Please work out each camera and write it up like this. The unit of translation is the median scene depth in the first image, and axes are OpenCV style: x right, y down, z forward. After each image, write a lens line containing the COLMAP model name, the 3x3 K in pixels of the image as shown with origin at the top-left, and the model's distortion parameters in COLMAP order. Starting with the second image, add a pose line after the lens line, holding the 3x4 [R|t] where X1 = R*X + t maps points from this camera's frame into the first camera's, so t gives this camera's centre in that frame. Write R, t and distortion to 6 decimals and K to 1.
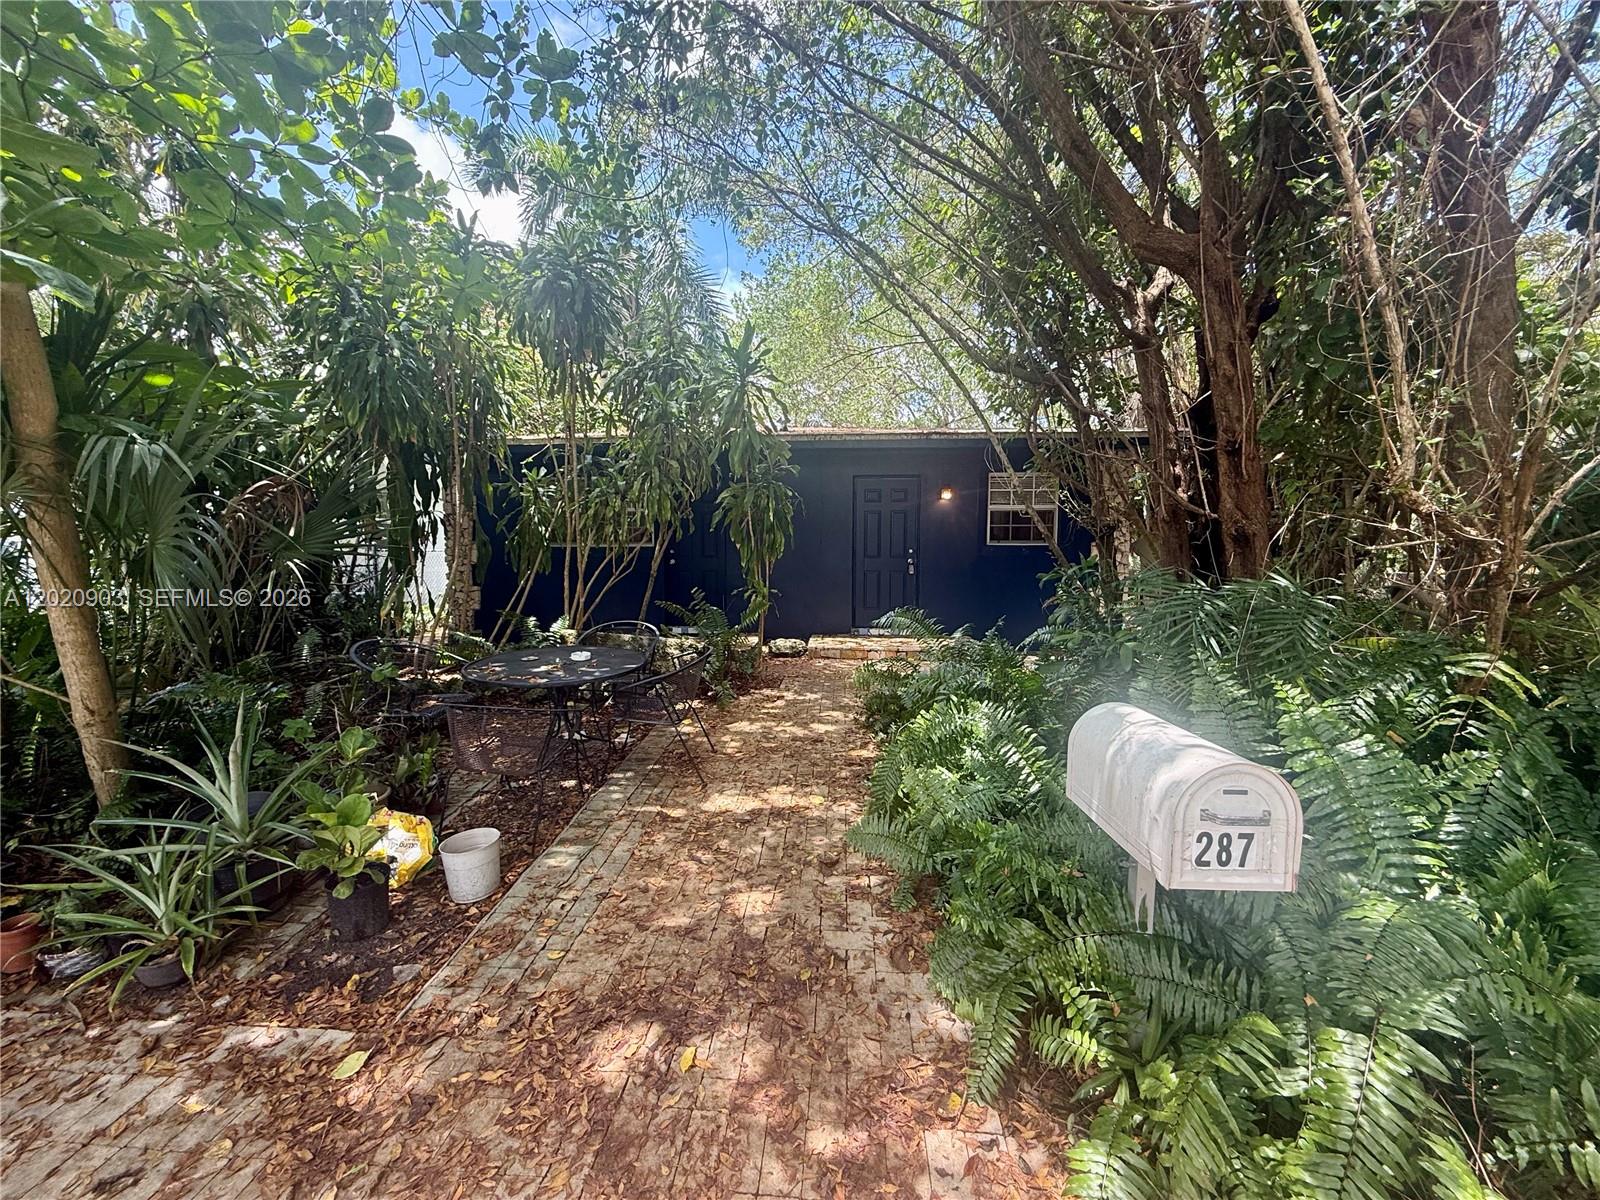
lens RADIAL K [[638.9, 0, 796.2], [0, 638.9, 601.4], [0, 0, 1]] dist [-0.000678, -0.000381]
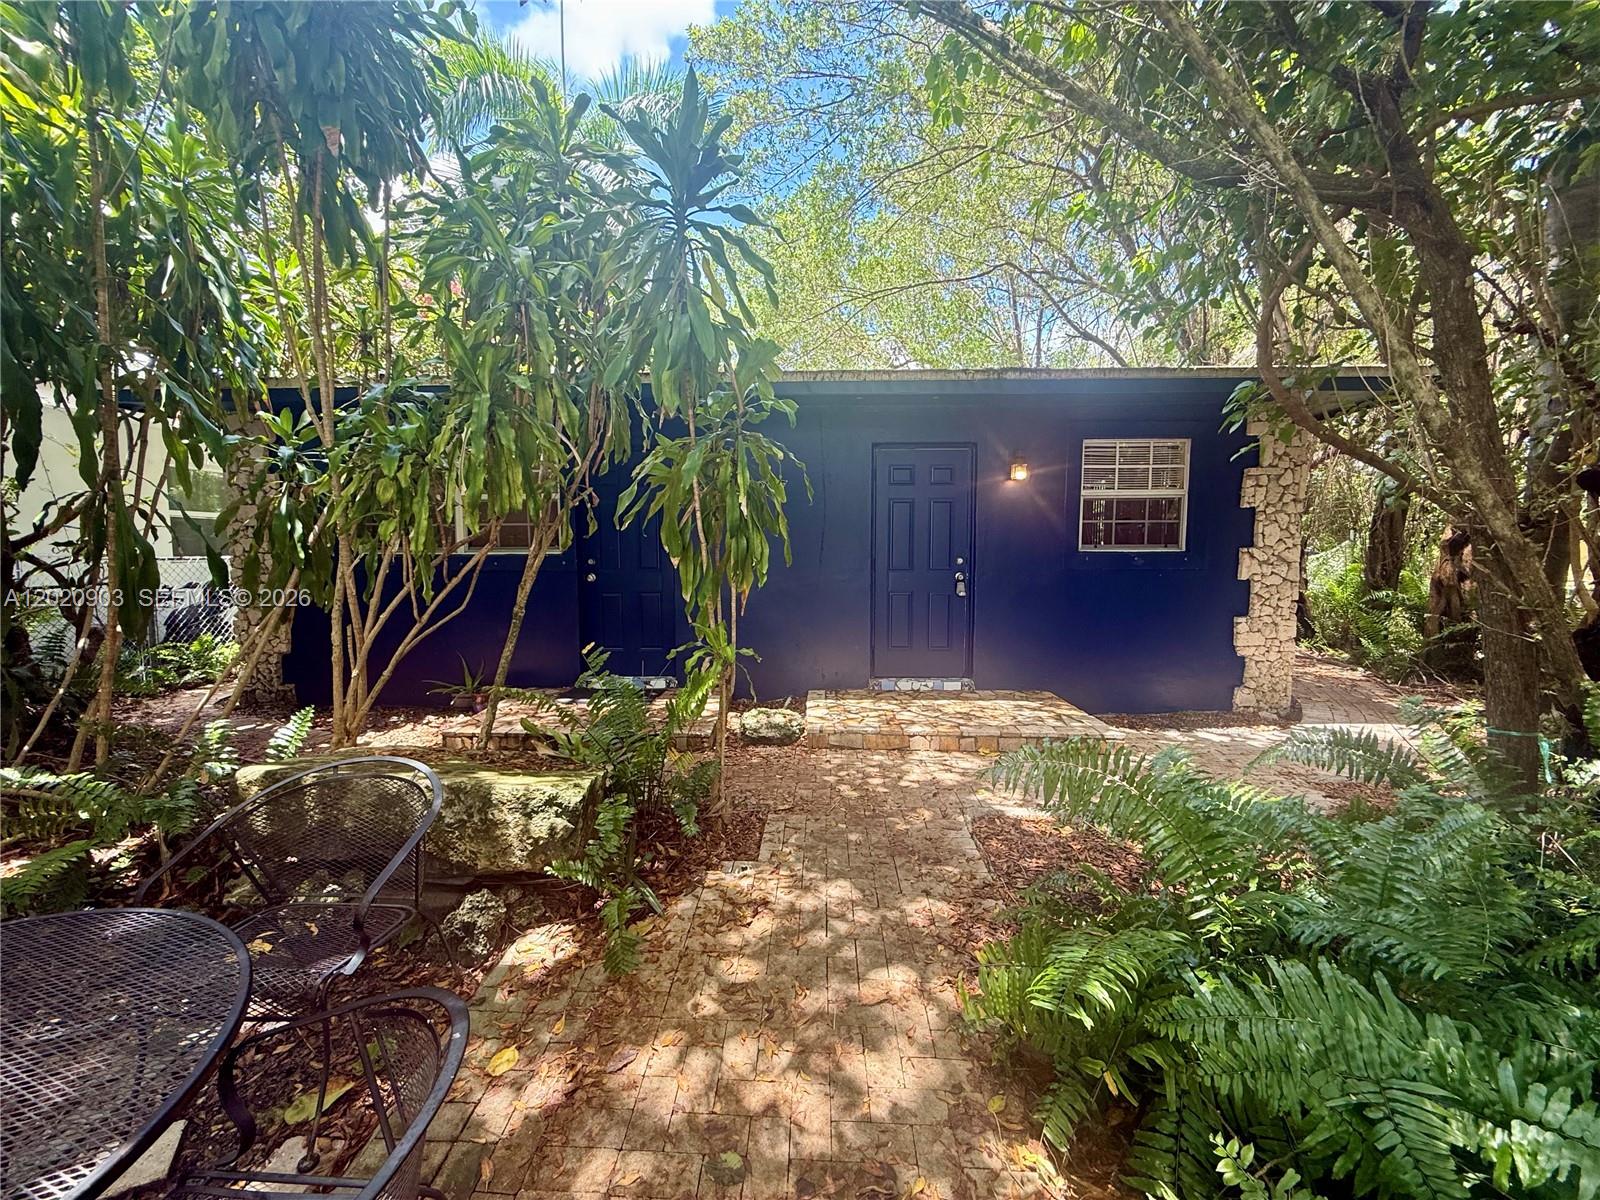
lens RADIAL K [[638.9, 0, 796.2], [0, 638.9, 601.4], [0, 0, 1]] dist [-0.000678, -0.000381]
pose [[0.999361, -0.004222, 0.035481, -0.011261], [0.004115, 0.999987, 0.003080, -0.044783], [-0.035494, -0.002932, 0.999366, 0.396797]]
